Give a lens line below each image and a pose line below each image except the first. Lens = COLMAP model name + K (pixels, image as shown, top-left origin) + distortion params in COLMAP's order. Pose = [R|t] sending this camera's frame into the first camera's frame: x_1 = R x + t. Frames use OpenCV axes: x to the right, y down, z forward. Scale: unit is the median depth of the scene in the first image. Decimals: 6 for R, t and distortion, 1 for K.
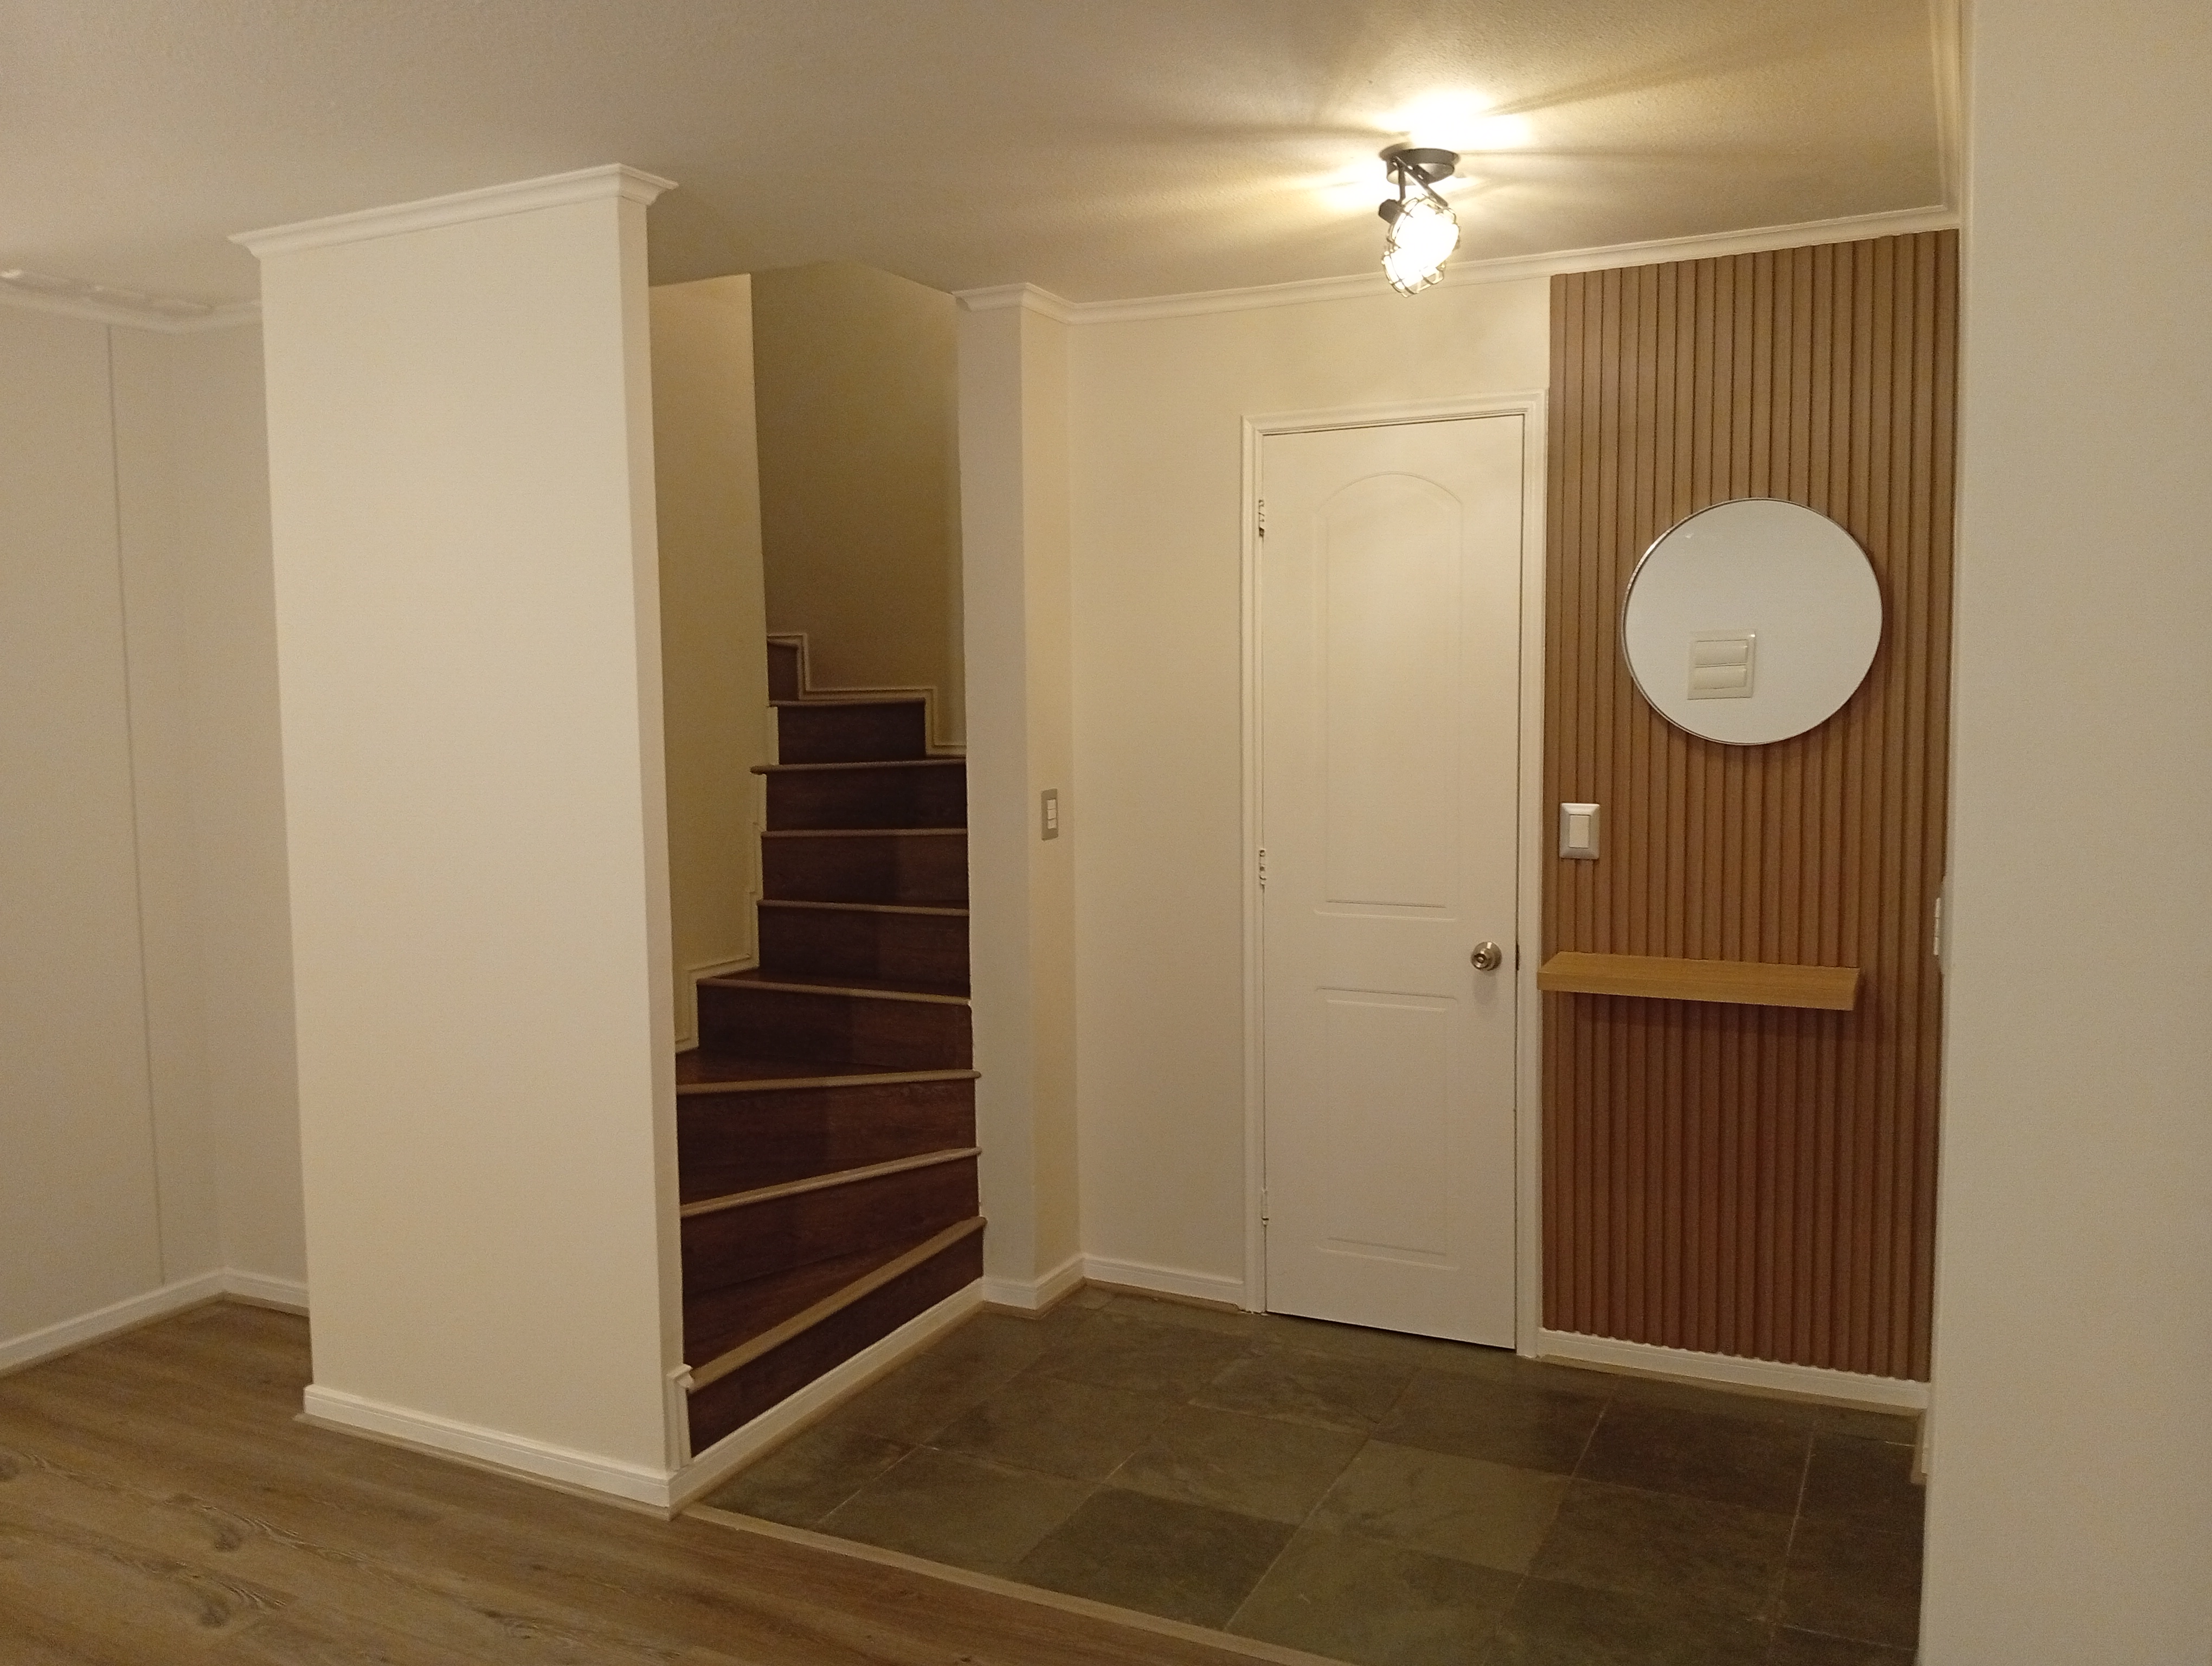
lens RADIAL K [[1738.7, 0, 1082.5], [0, 1738.7, 835.0], [0, 0, 1]] dist [0.018030, -0.014611]
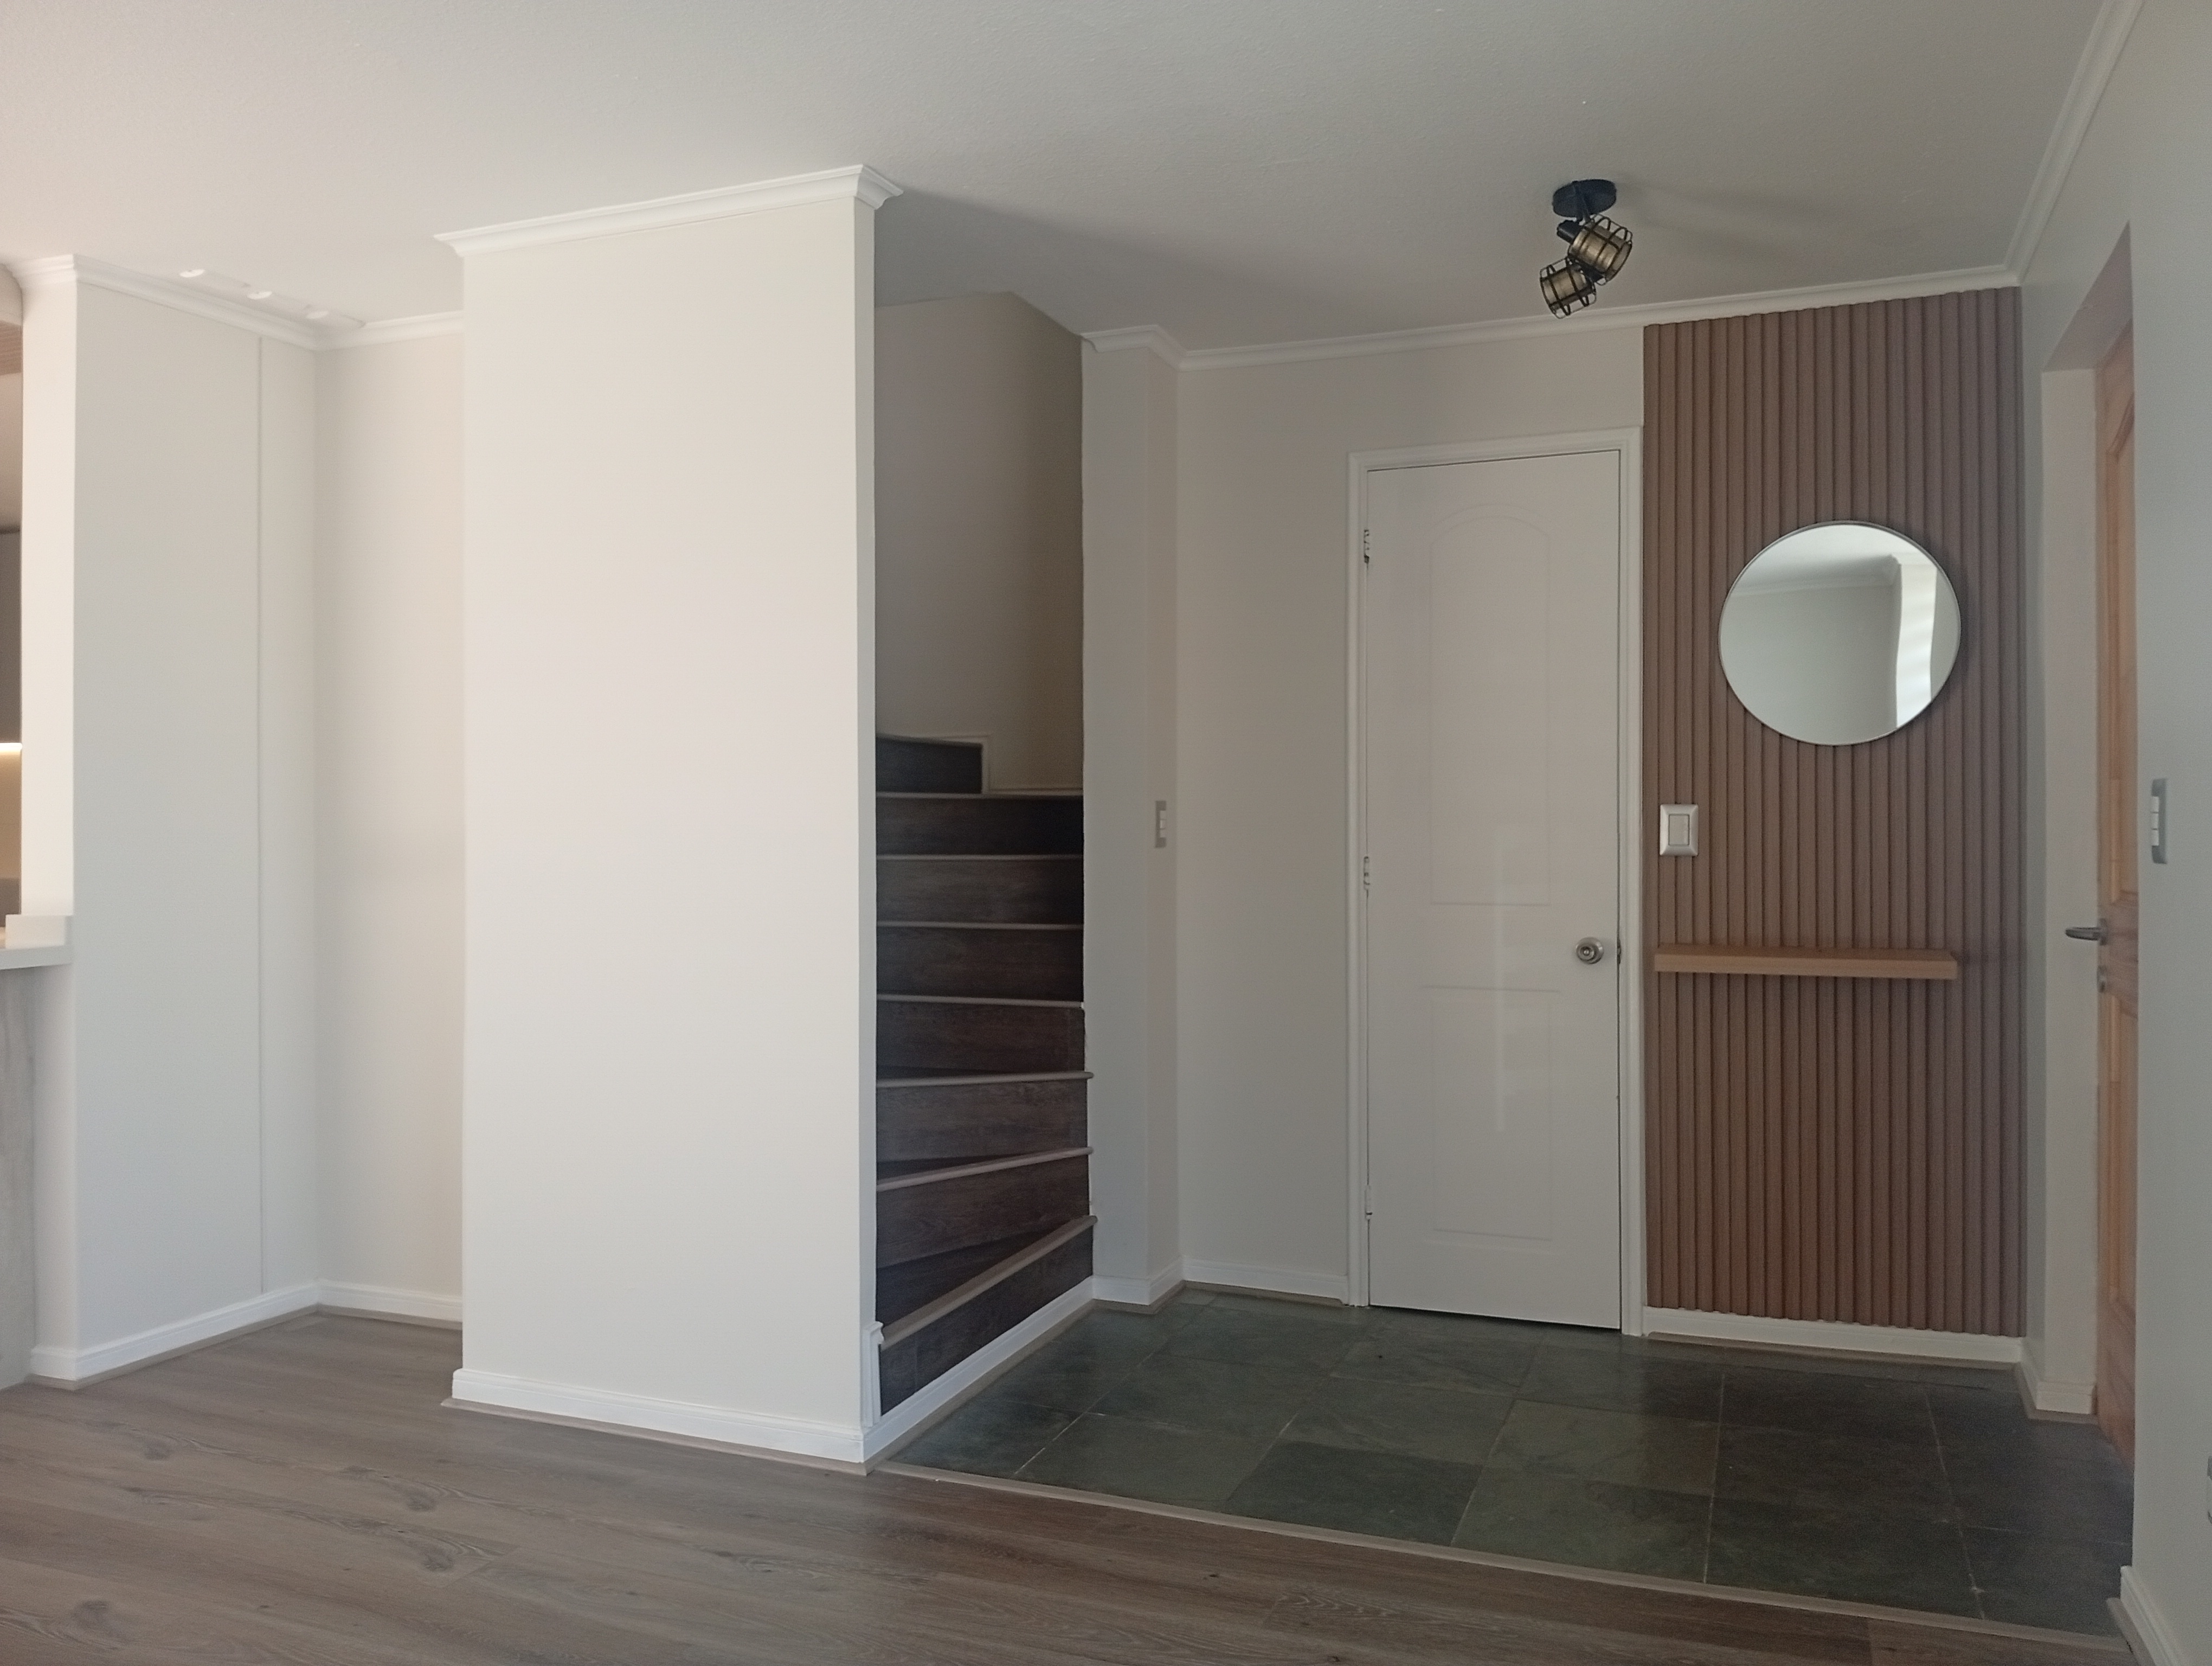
lens RADIAL K [[1704.9, 0, 1114.9], [0, 1704.9, 822.5], [0, 0, 1]] dist [0.068558, -0.129061]
pose [[0.996338, 0.010328, 0.084878, -0.158685], [-0.003307, 0.996590, -0.082446, 0.085537], [-0.085440, 0.081863, 0.992975, -0.025528]]
